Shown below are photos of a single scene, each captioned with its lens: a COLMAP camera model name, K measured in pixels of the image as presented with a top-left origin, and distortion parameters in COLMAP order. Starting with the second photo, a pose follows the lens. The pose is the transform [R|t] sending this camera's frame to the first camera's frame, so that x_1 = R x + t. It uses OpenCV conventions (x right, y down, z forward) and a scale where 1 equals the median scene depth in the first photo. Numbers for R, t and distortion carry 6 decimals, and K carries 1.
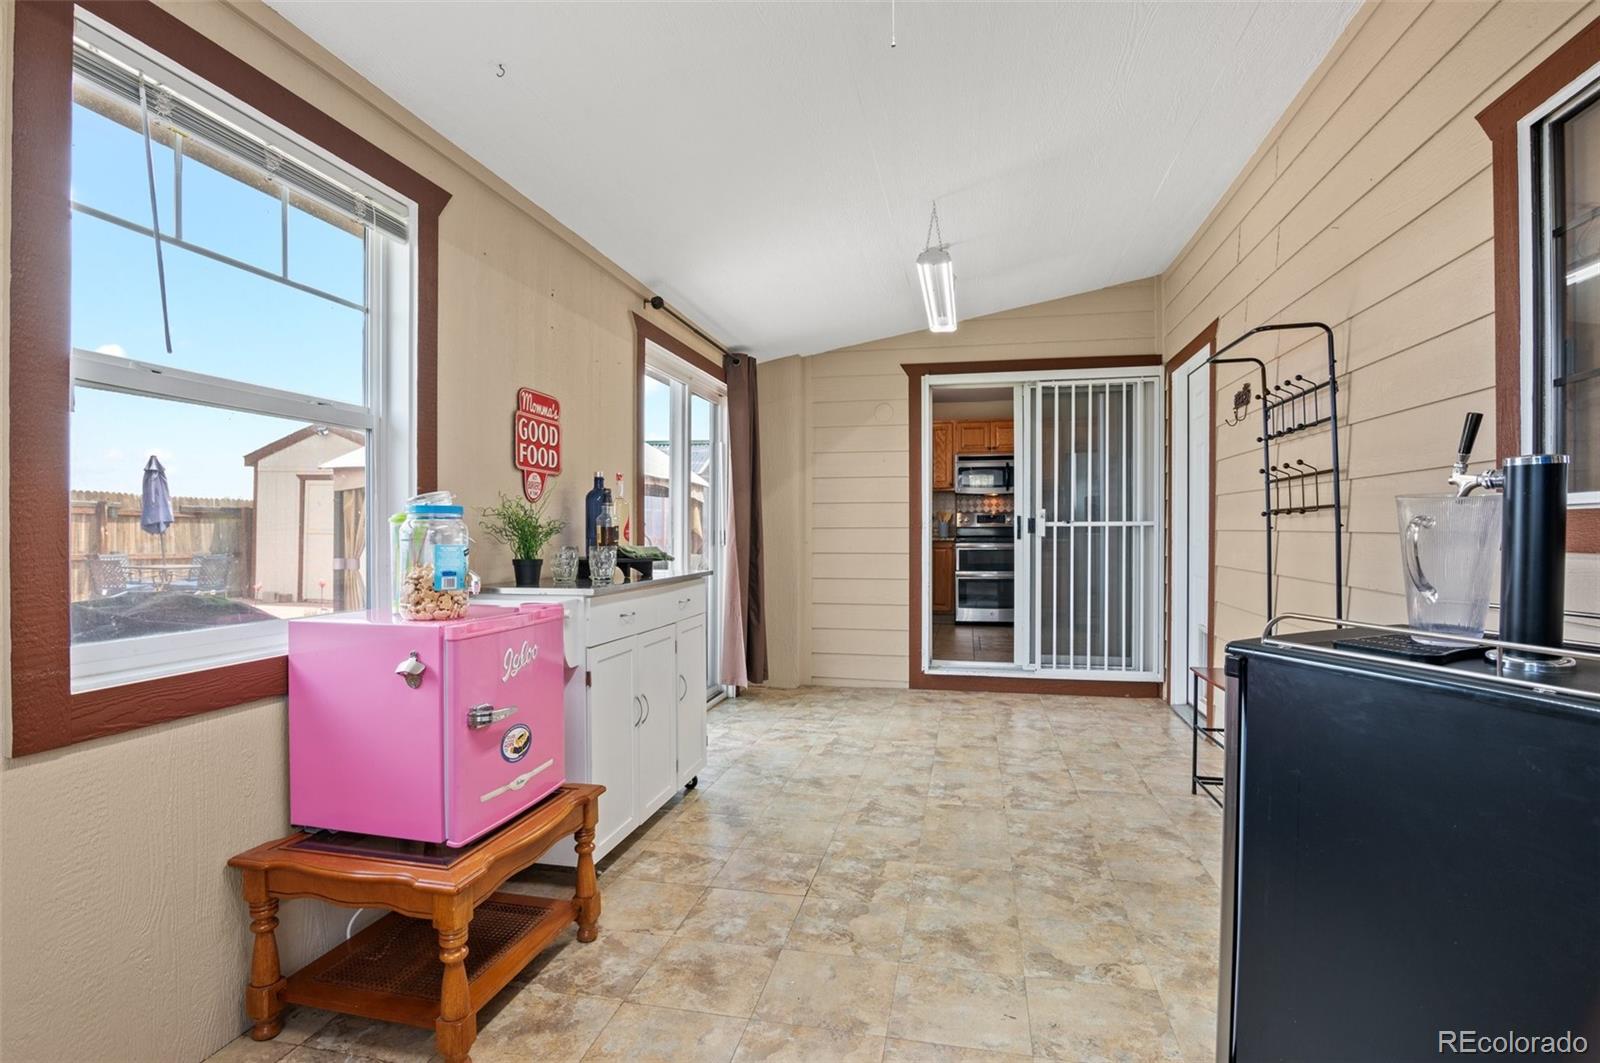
lens RADIAL K [[787.3, 0, 796.9], [0, 787.3, 528.3], [0, 0, 1]] dist [-0.012120, -0.000448]
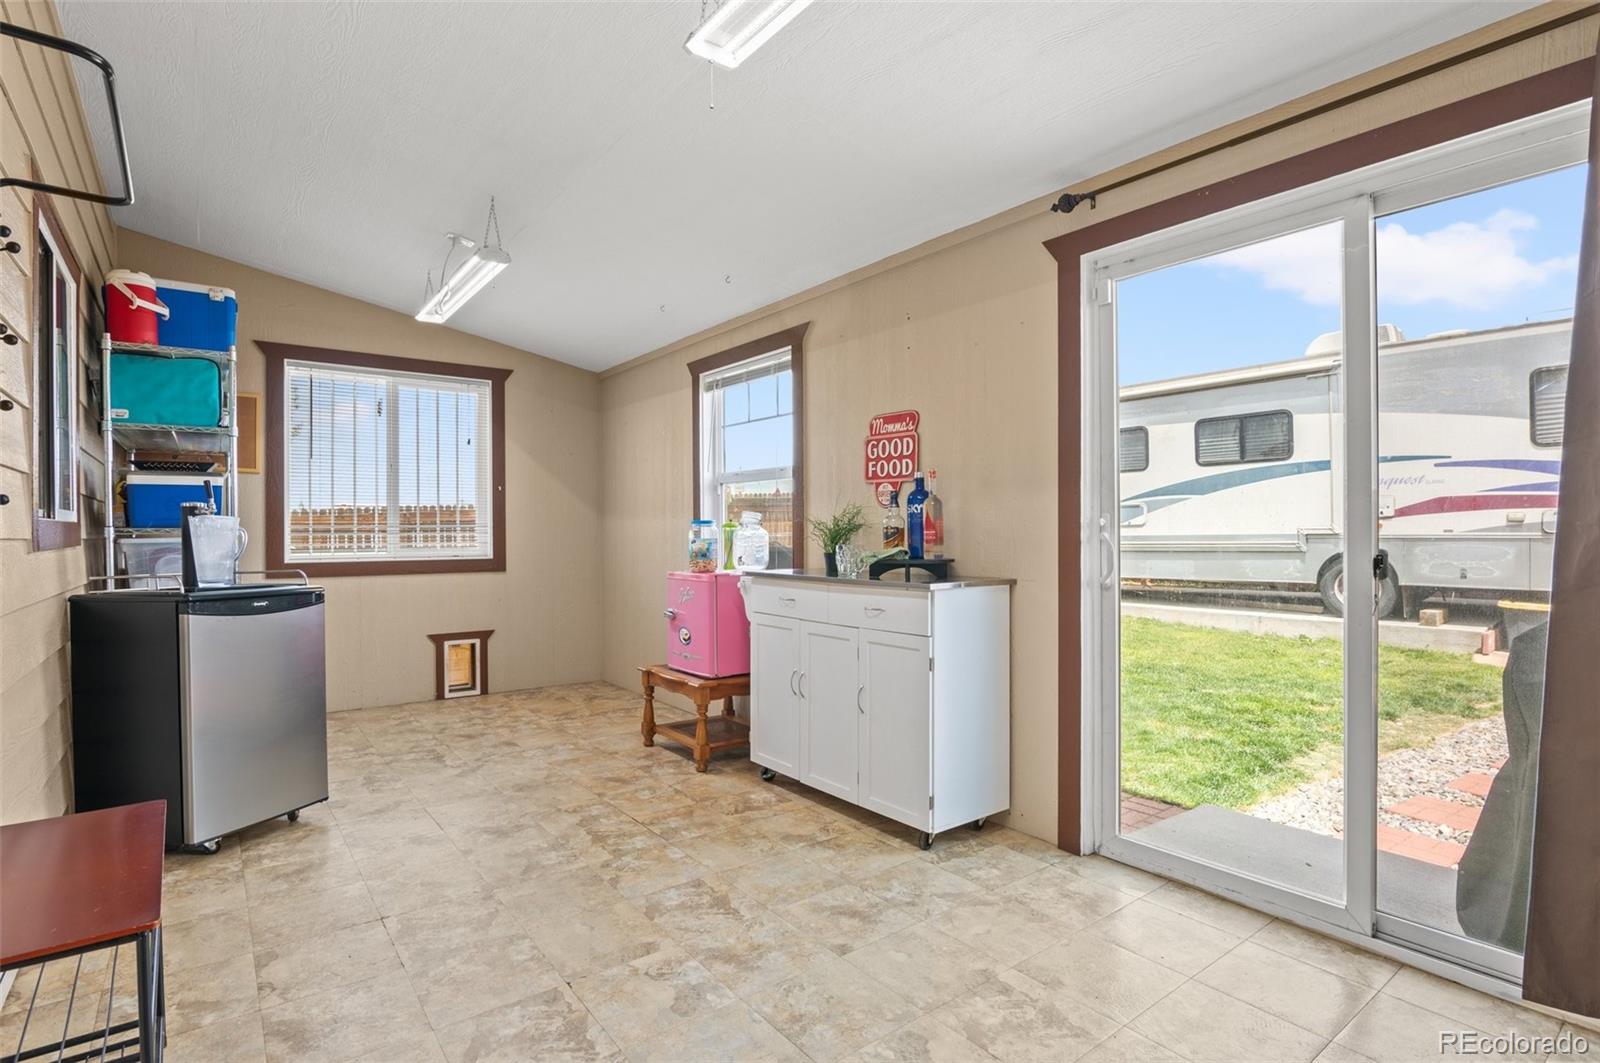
lens RADIAL K [[802.3, 0, 803.1], [0, 802.3, 538.5], [0, 0, 1]] dist [-0.025377, -0.000910]
pose [[-0.644083, 0.005575, -0.764935, 0.687252], [0.001937, 0.999982, 0.005657, 0.006493], [0.764953, 0.002162, -0.644082, 1.711482]]
